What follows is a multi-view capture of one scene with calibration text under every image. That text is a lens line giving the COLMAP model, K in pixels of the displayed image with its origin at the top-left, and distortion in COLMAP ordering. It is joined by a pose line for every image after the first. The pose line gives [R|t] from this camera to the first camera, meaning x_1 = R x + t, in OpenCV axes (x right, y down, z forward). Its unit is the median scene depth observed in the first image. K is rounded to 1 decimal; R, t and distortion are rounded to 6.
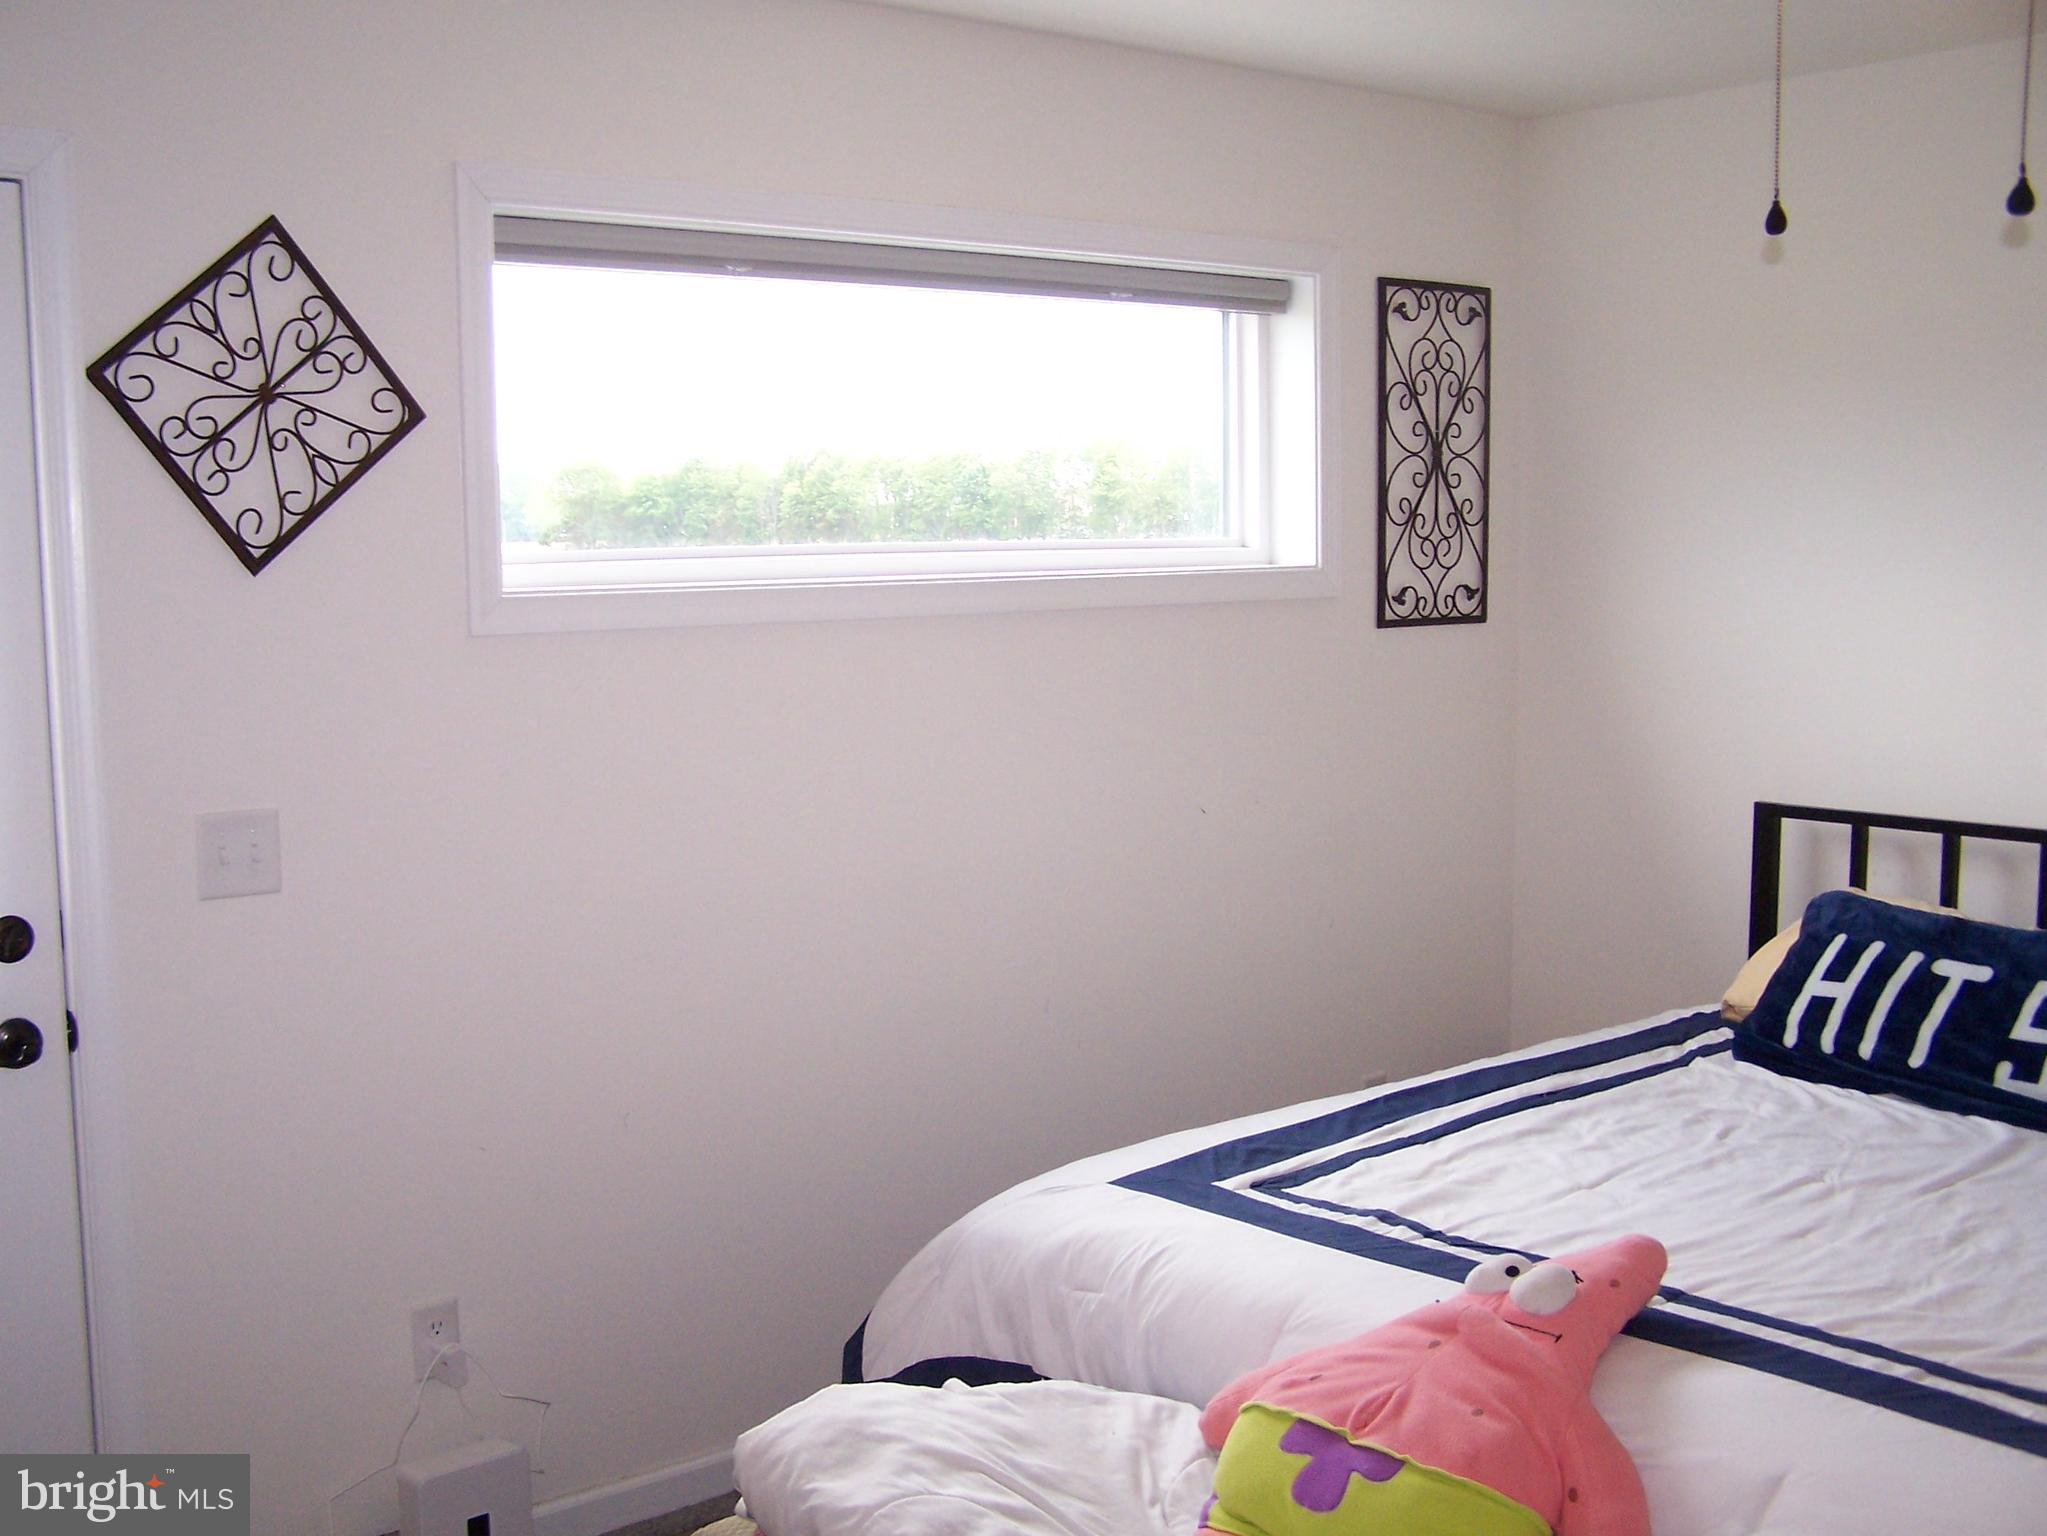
lens RADIAL K [[2336.4, 0, 984.8], [0, 2336.4, 776.6], [0, 0, 1]] dist [-0.196947, 0.340543]
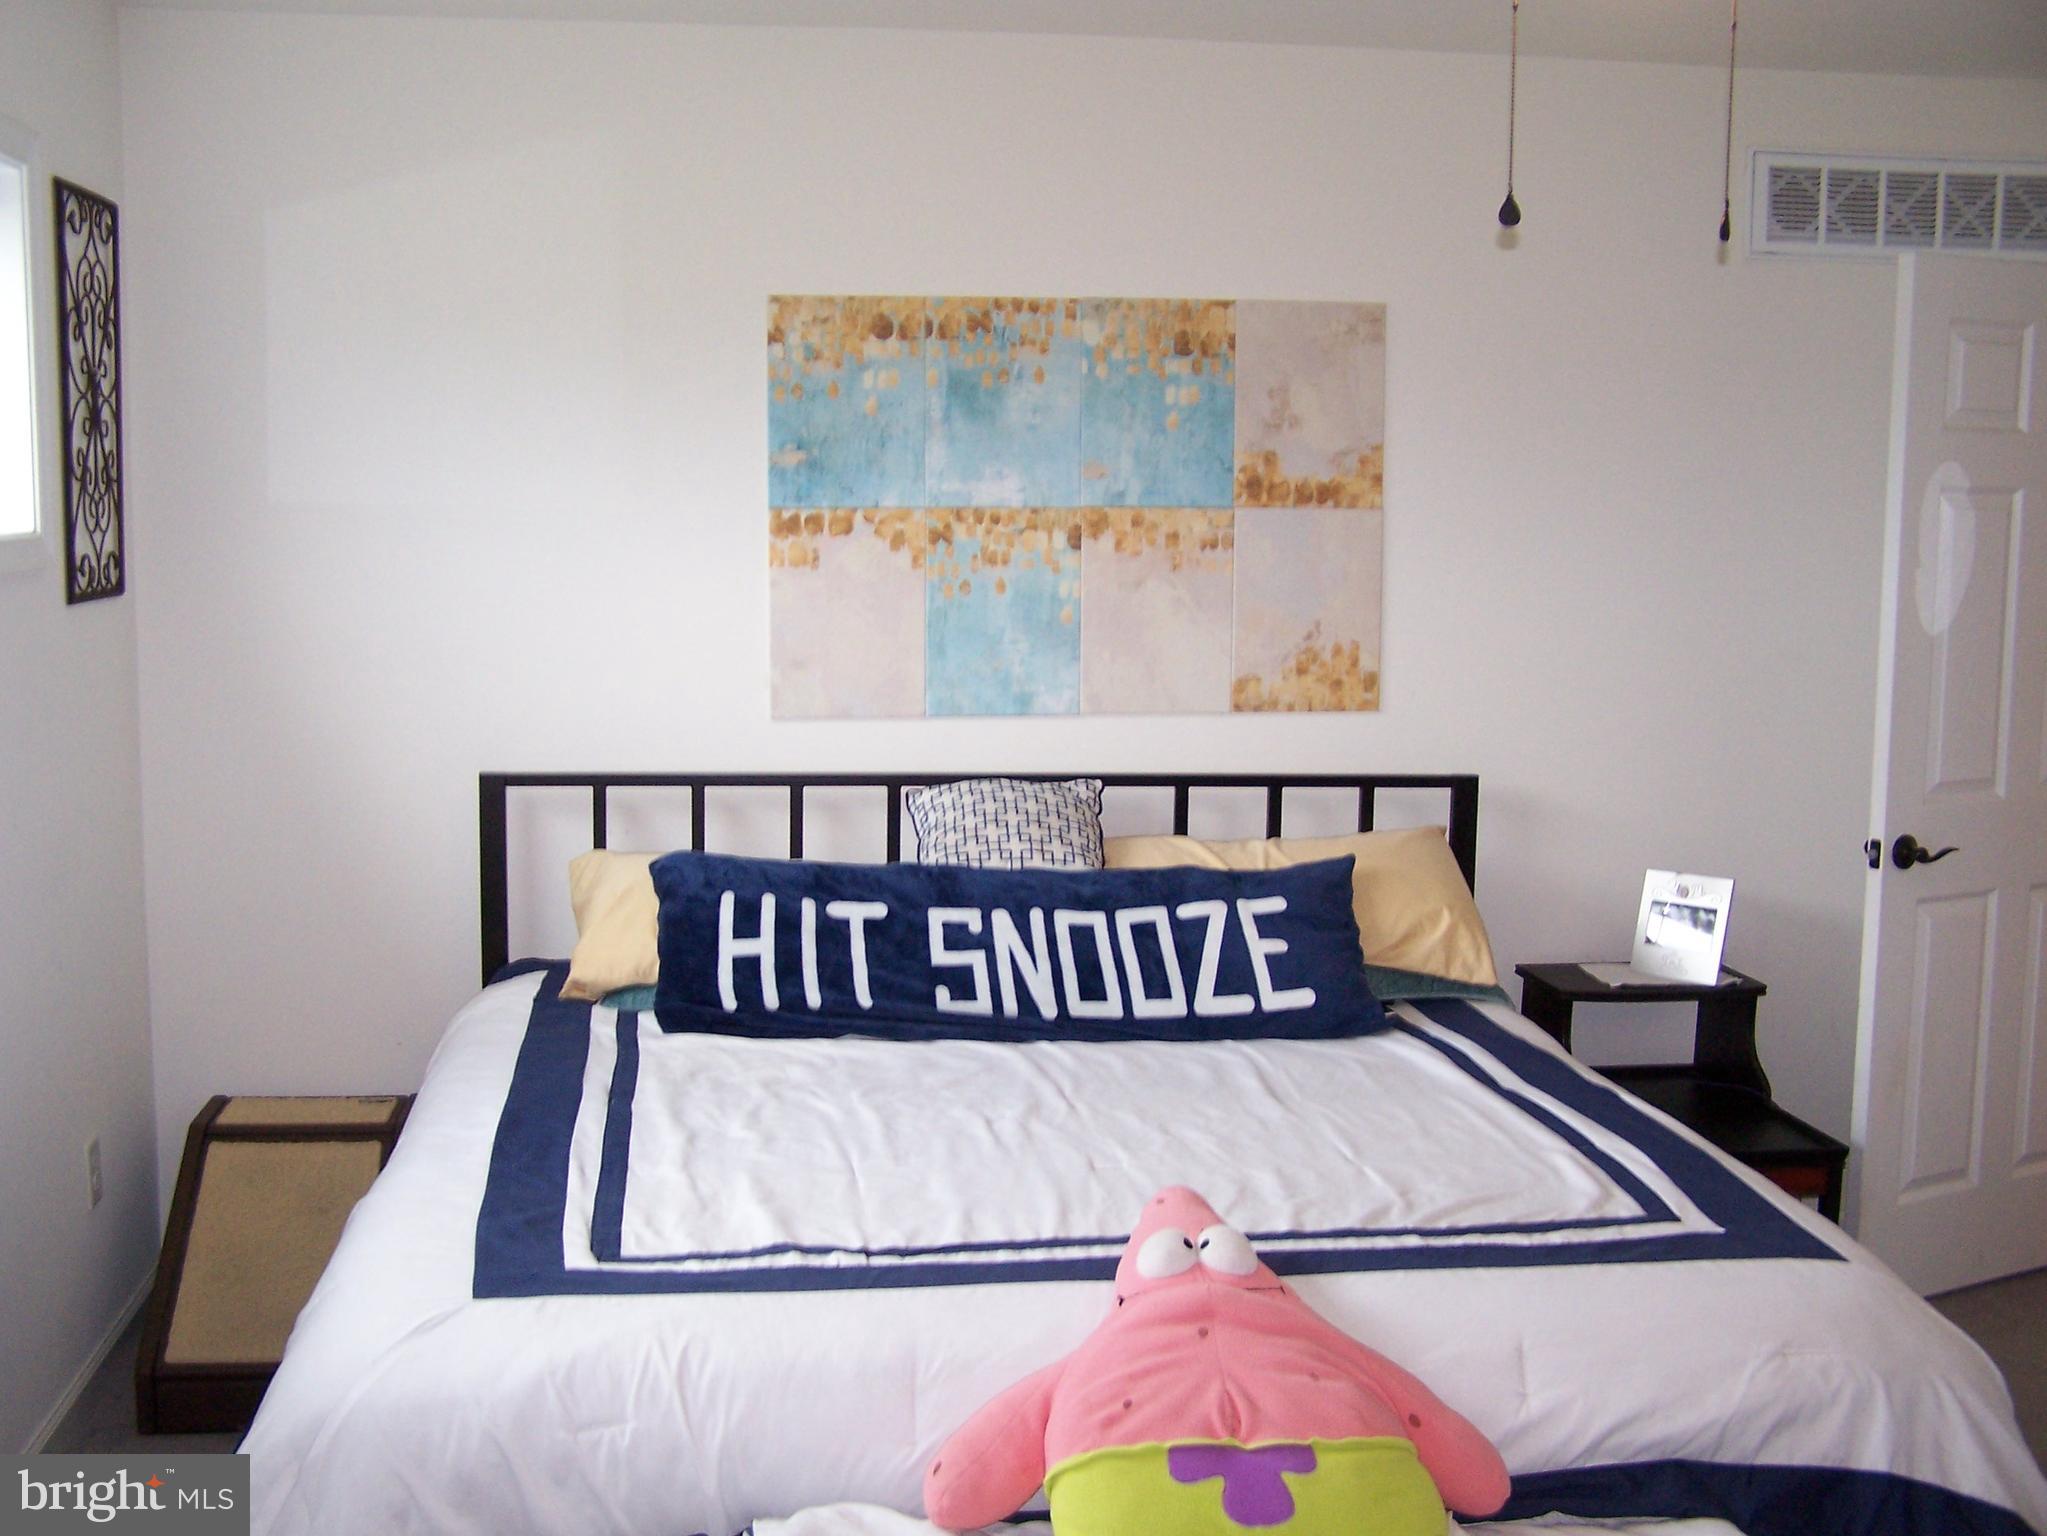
lens RADIAL K [[2336.4, 0, 984.8], [0, 2336.4, 776.6], [0, 0, 1]] dist [-0.196947, 0.340543]
pose [[0.546925, -0.084568, 0.832900, -0.451379], [0.071384, 0.995972, 0.054251, -0.031819], [-0.834133, 0.029784, 0.550759, 0.375155]]
